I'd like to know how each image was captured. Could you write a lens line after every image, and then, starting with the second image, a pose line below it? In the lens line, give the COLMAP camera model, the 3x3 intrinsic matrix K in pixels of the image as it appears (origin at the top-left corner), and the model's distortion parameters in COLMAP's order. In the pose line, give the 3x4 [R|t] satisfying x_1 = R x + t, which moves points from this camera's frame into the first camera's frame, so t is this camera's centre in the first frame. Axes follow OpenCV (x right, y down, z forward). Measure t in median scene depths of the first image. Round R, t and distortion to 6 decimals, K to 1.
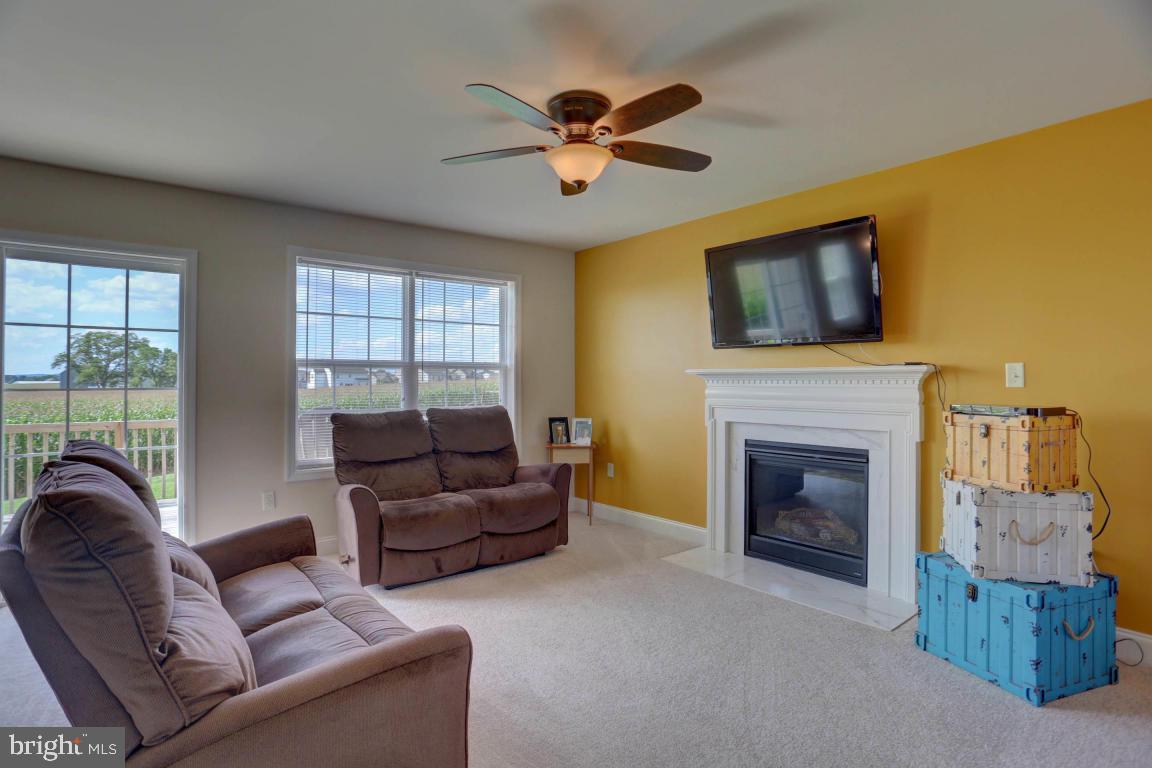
lens RADIAL K [[599.0, 0, 579.7], [0, 599.0, 383.3], [0, 0, 1]] dist [-0.004410, 0.008701]
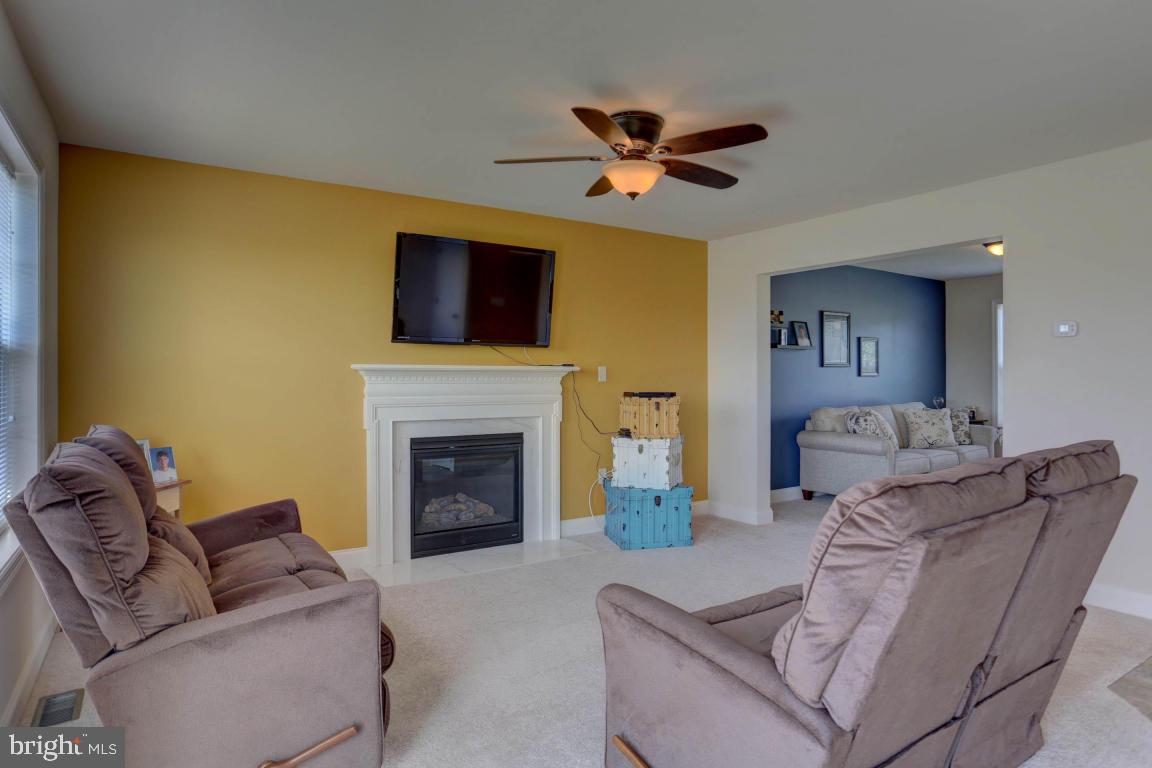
lens RADIAL K [[695.0, 0, 574.5], [0, 695.0, 382.6], [0, 0, 1]] dist [-0.004725, -0.000779]
pose [[0.079041, -0.000923, 0.996871, -0.965562], [0.005035, 0.999987, 0.000526, 0.006534], [-0.996859, 0.004978, 0.079045, 0.775455]]
